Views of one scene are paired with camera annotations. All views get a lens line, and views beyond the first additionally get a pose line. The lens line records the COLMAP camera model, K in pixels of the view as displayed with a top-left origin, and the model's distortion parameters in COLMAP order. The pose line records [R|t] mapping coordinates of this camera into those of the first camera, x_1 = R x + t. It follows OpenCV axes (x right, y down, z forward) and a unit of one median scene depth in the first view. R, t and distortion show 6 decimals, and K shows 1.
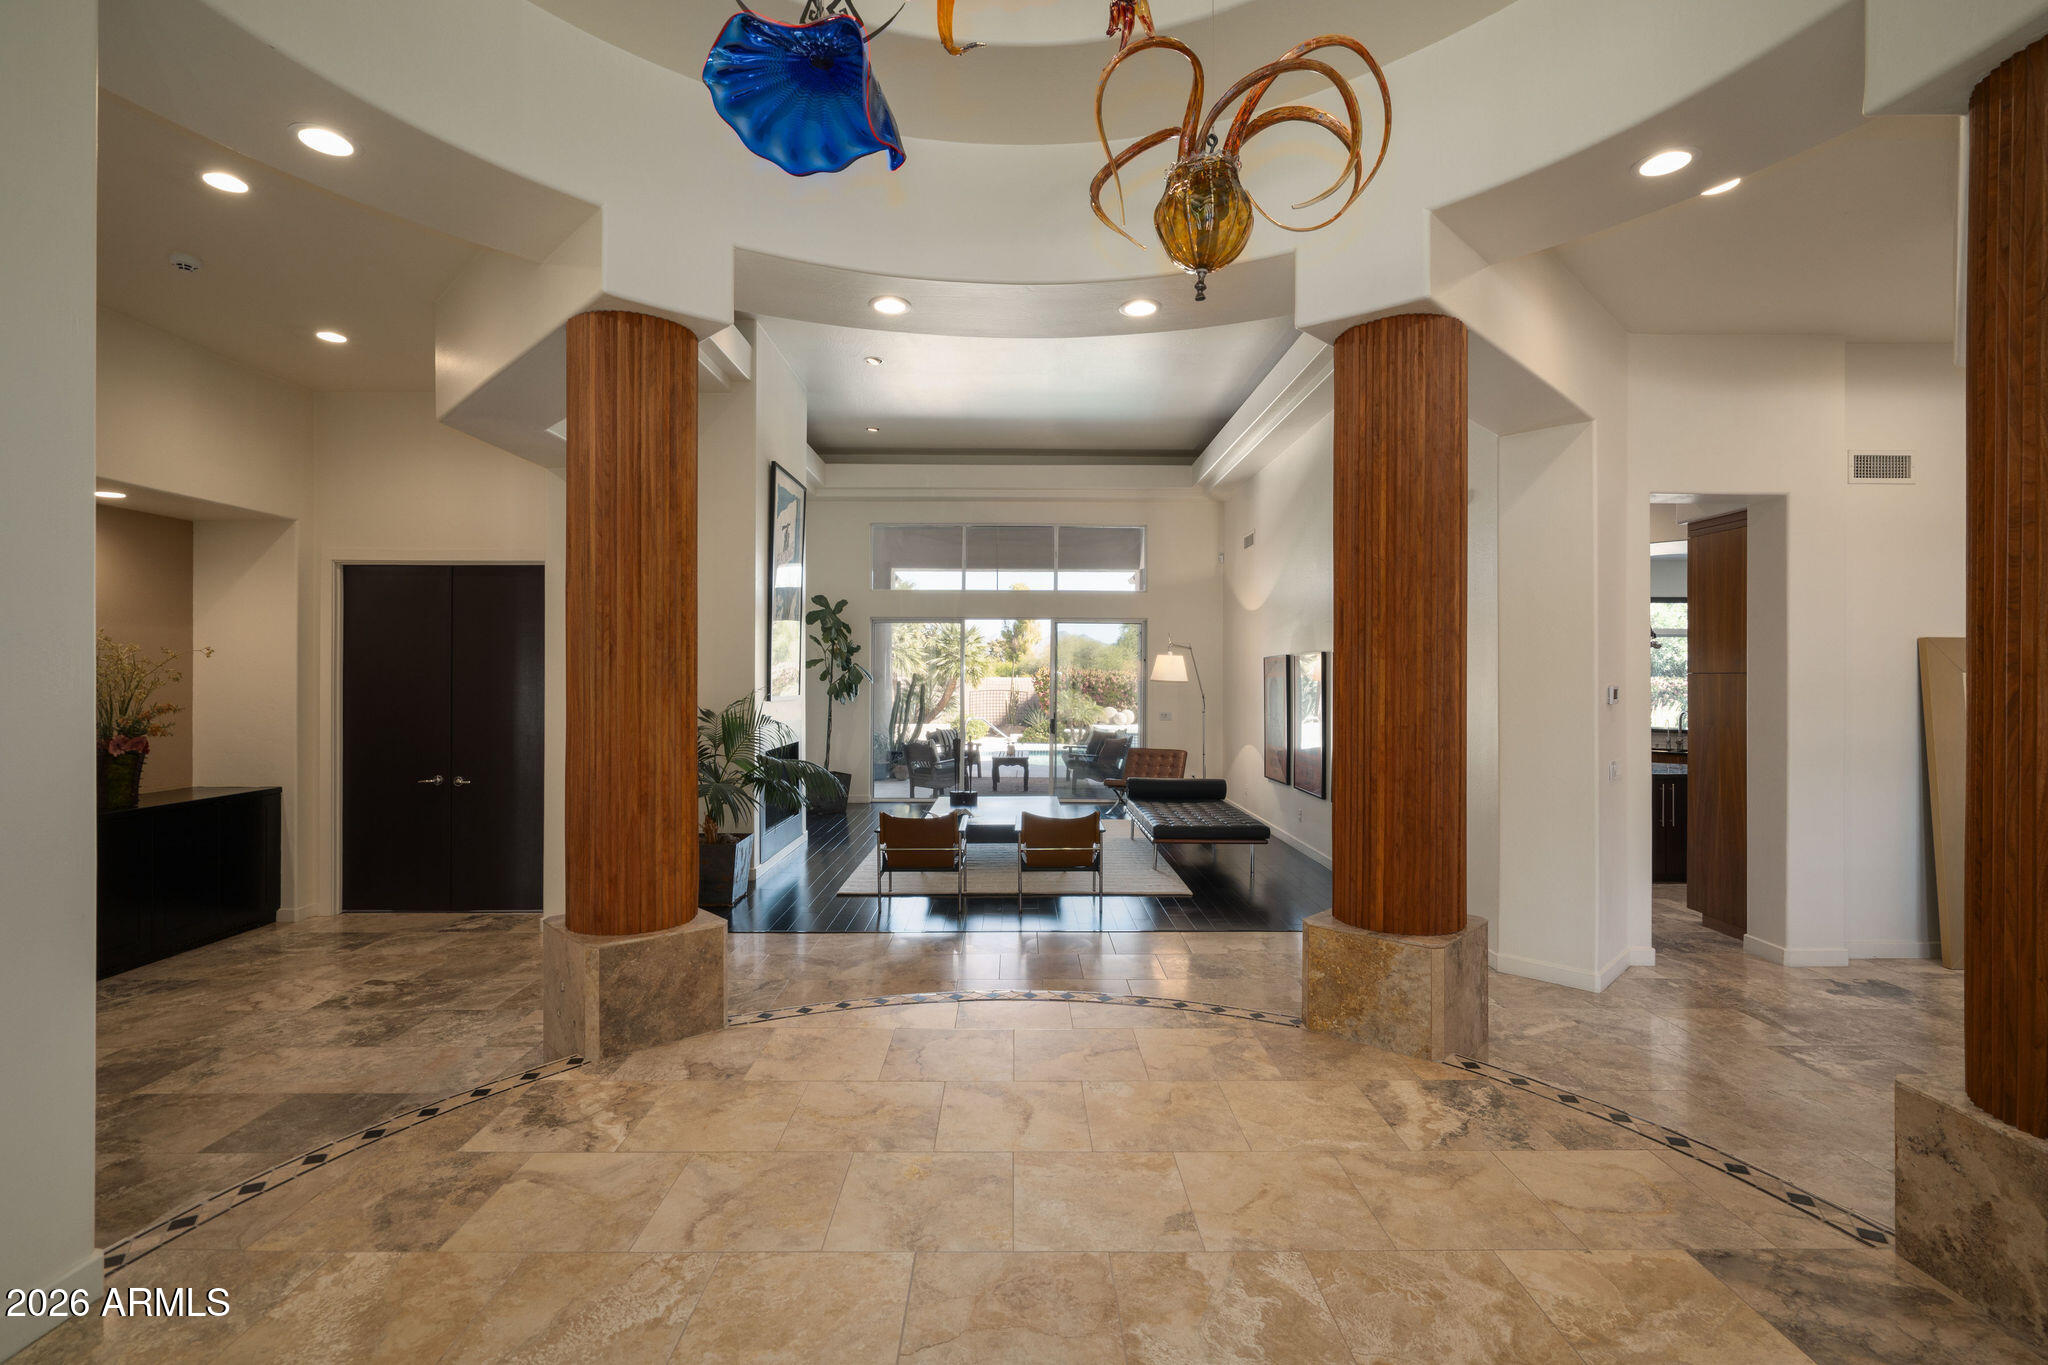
lens RADIAL K [[912.5, 0, 1019.1], [0, 912.5, 675.9], [0, 0, 1]] dist [-0.009636, 0.002717]
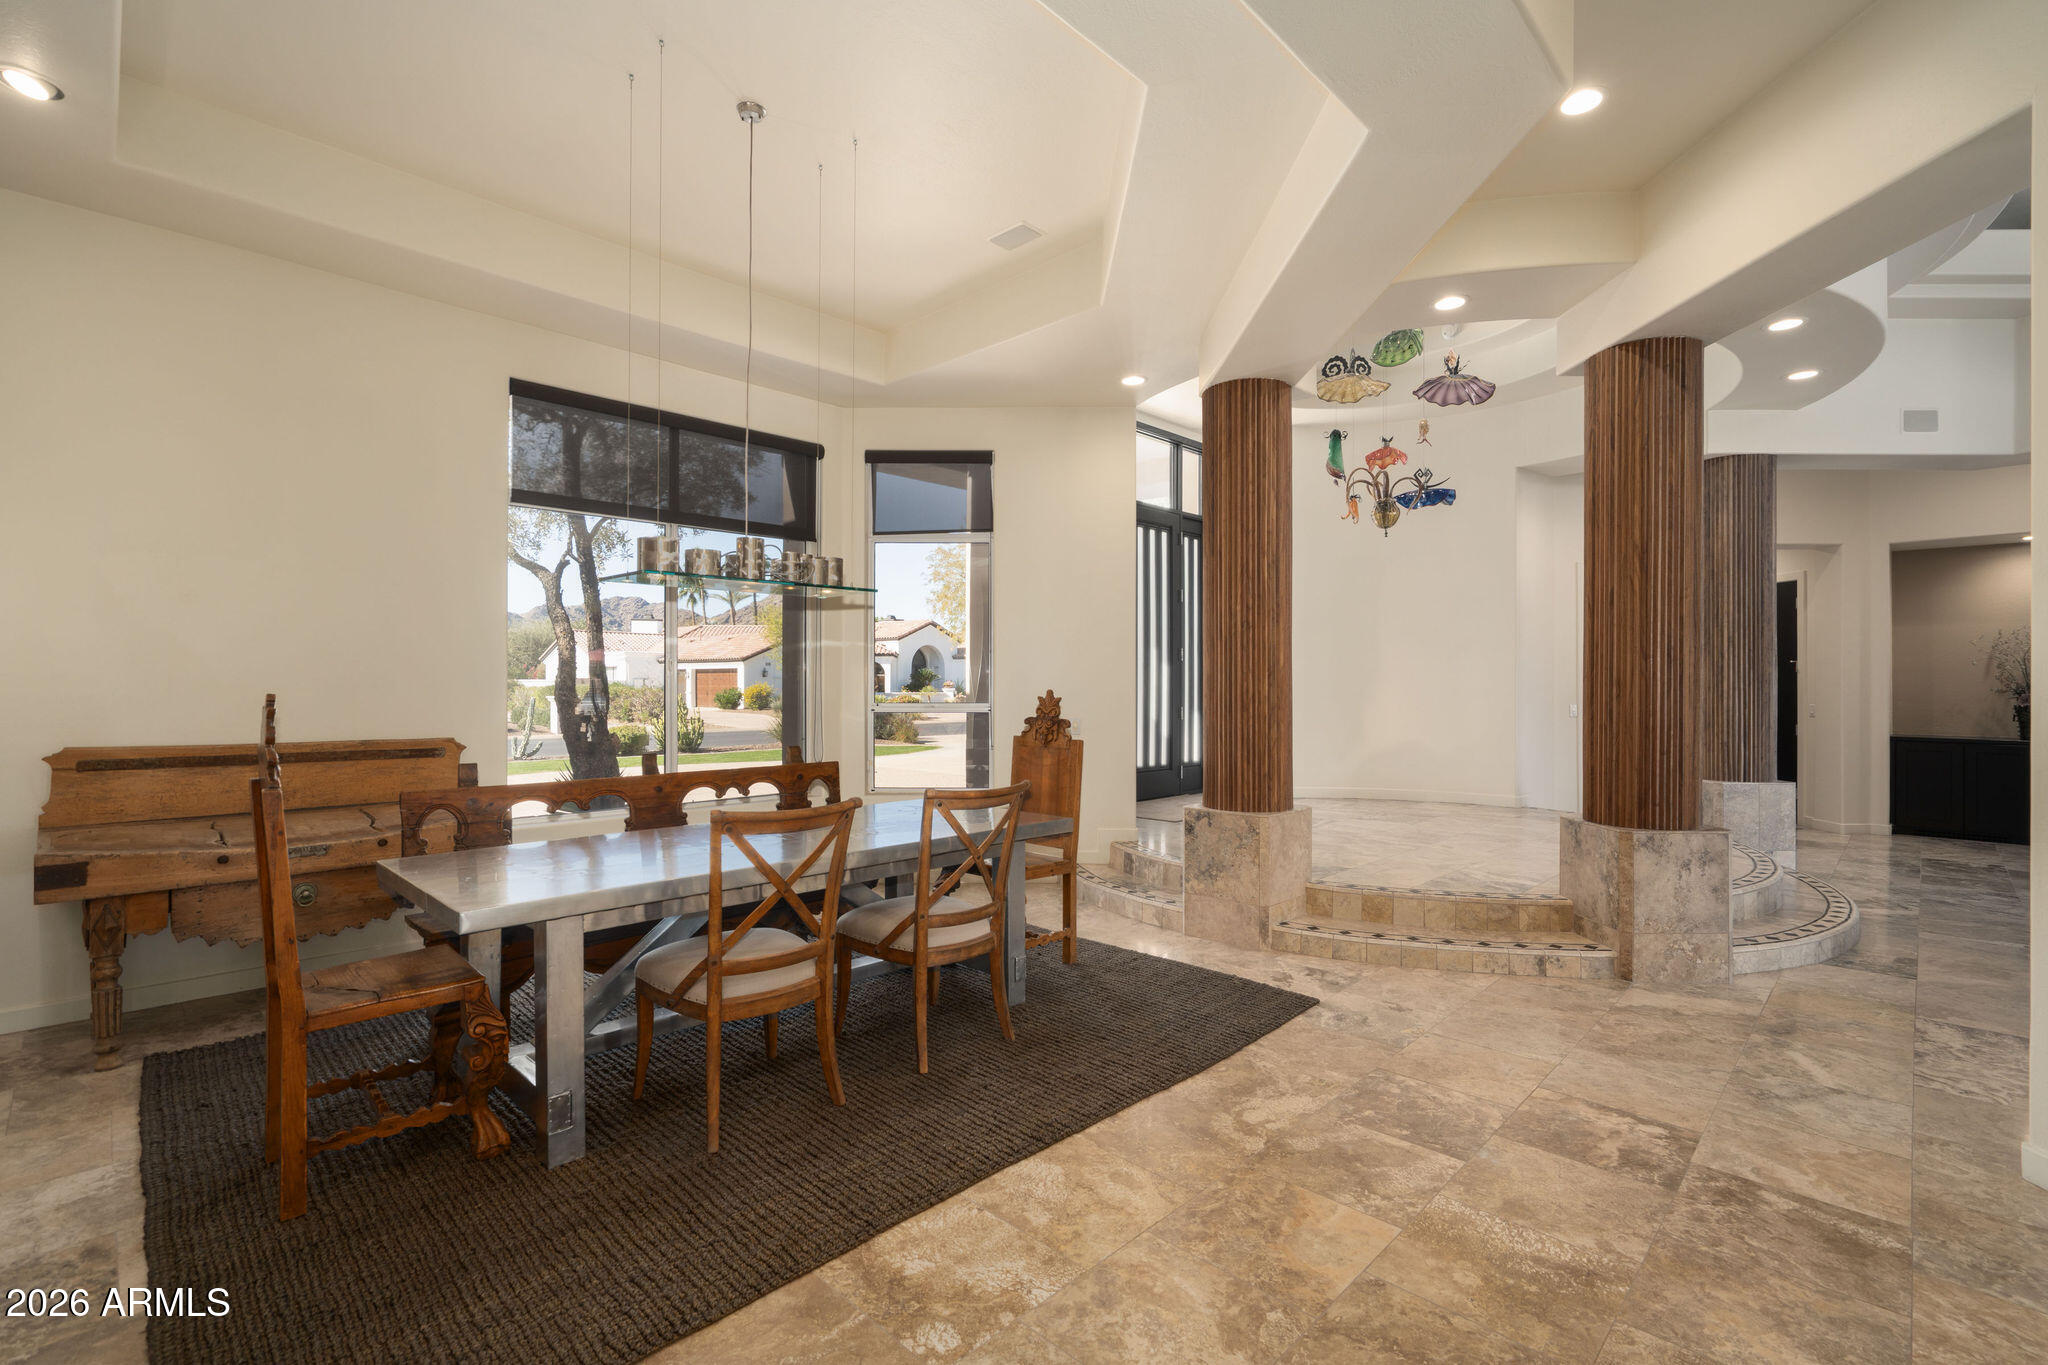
lens RADIAL K [[912.5, 0, 1021.4], [0, 912.5, 688.3], [0, 0, 1]] dist [-0.009636, 0.002717]
pose [[-0.703546, -0.005964, -0.710625, 1.967330], [-0.003145, 0.999981, -0.005279, 0.095848], [0.710643, -0.001479, -0.703551, 1.321278]]
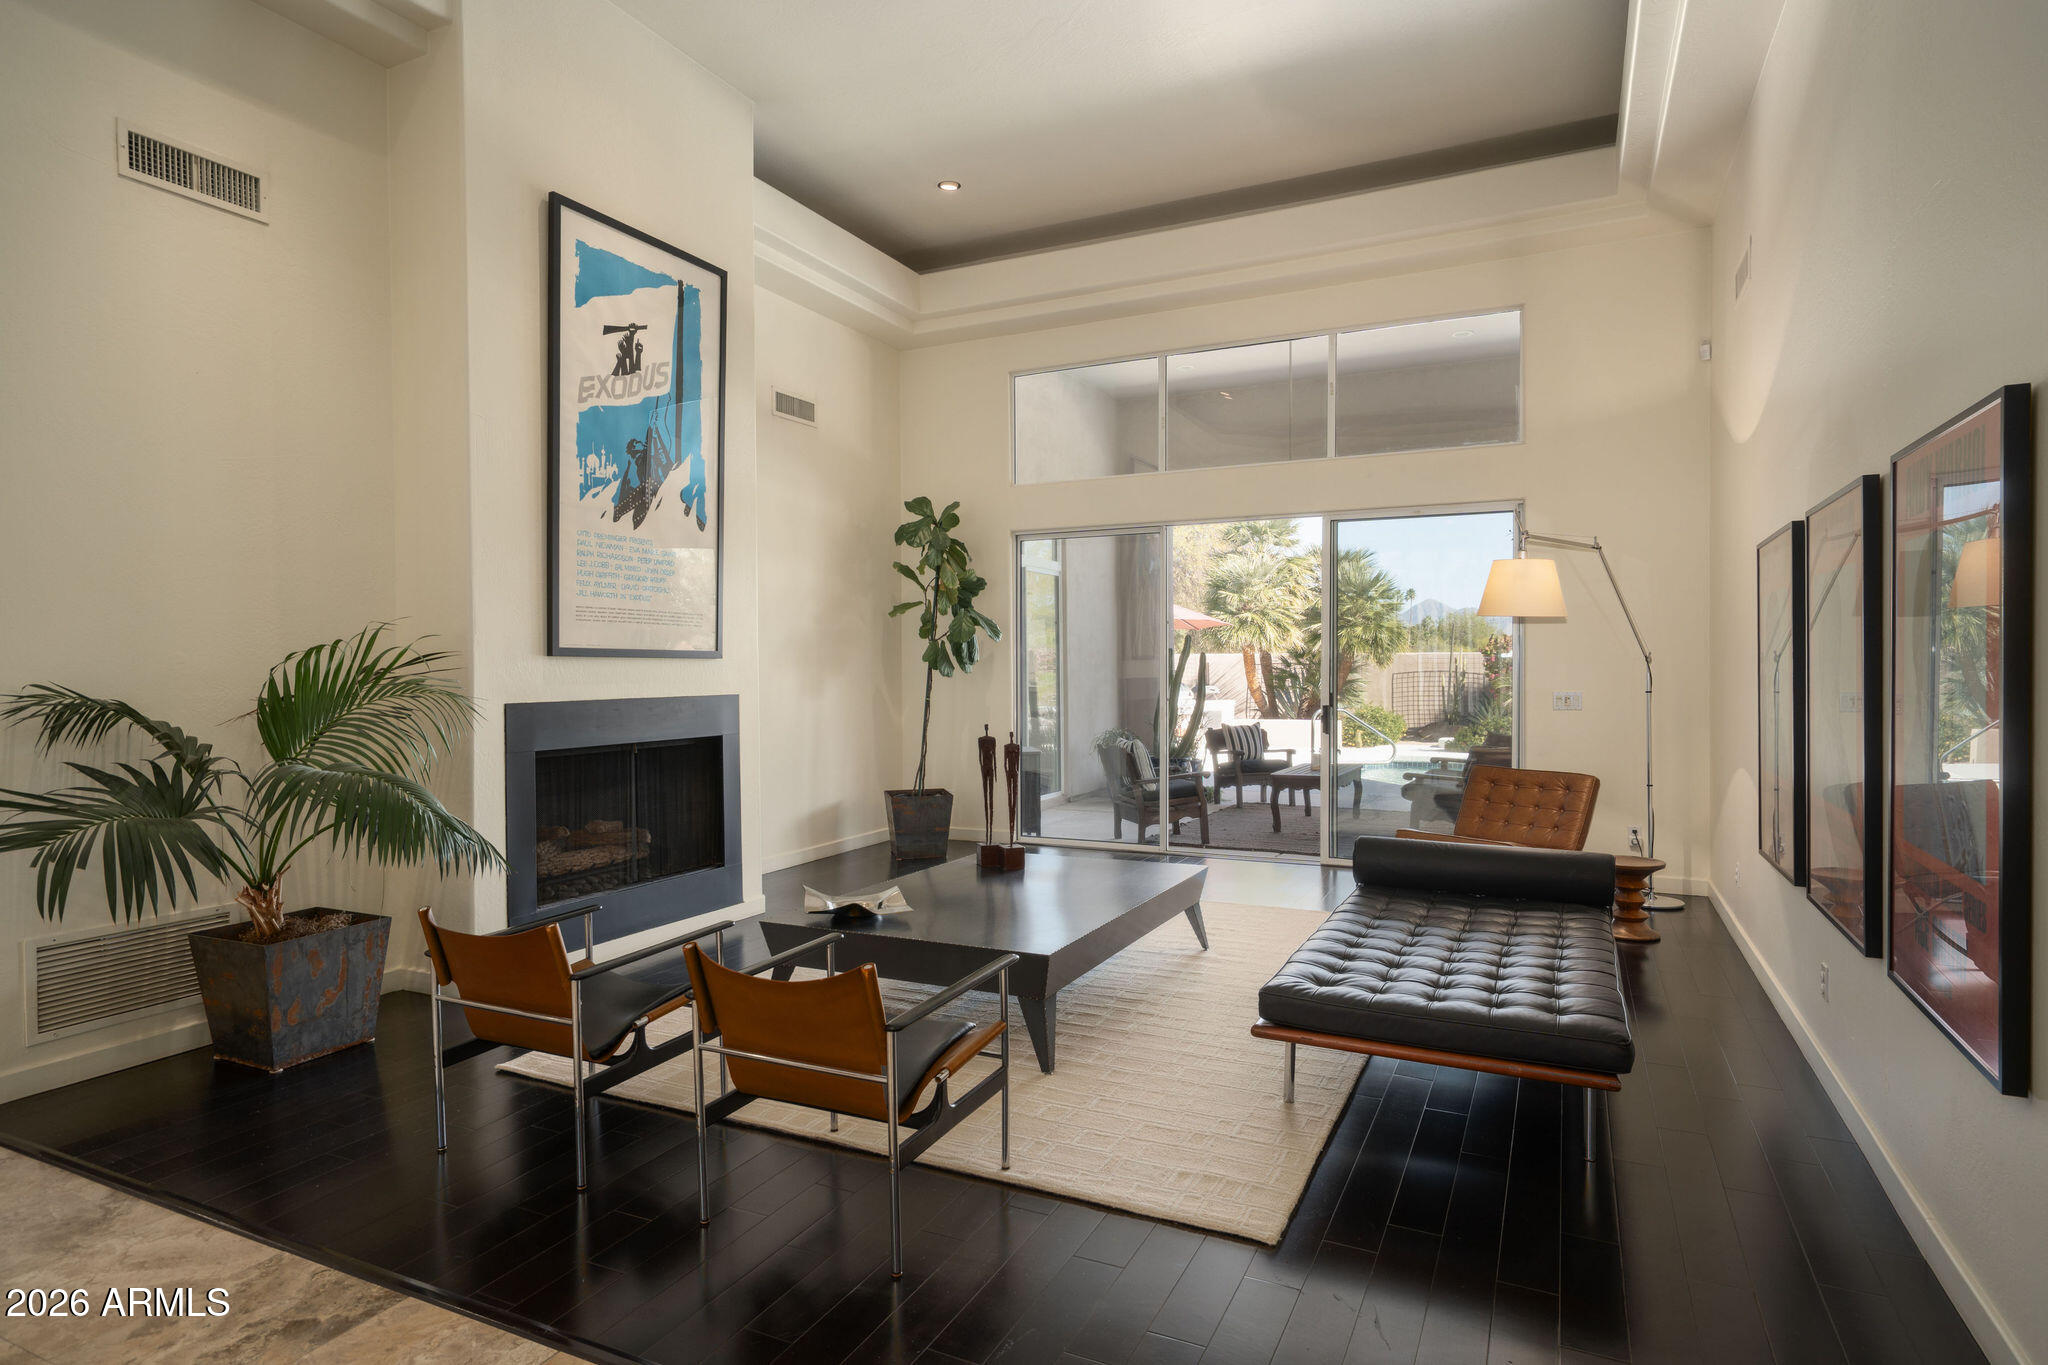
lens RADIAL K [[1102.8, 0, 1016.5], [0, 1102.8, 677.0], [0, 0, 1]] dist [0.002737, 0.000419]
pose [[0.895832, -0.004451, -0.444370, 0.566465], [0.009817, 0.999904, 0.009775, 0.084226], [0.444284, -0.013119, 0.895790, 1.261222]]
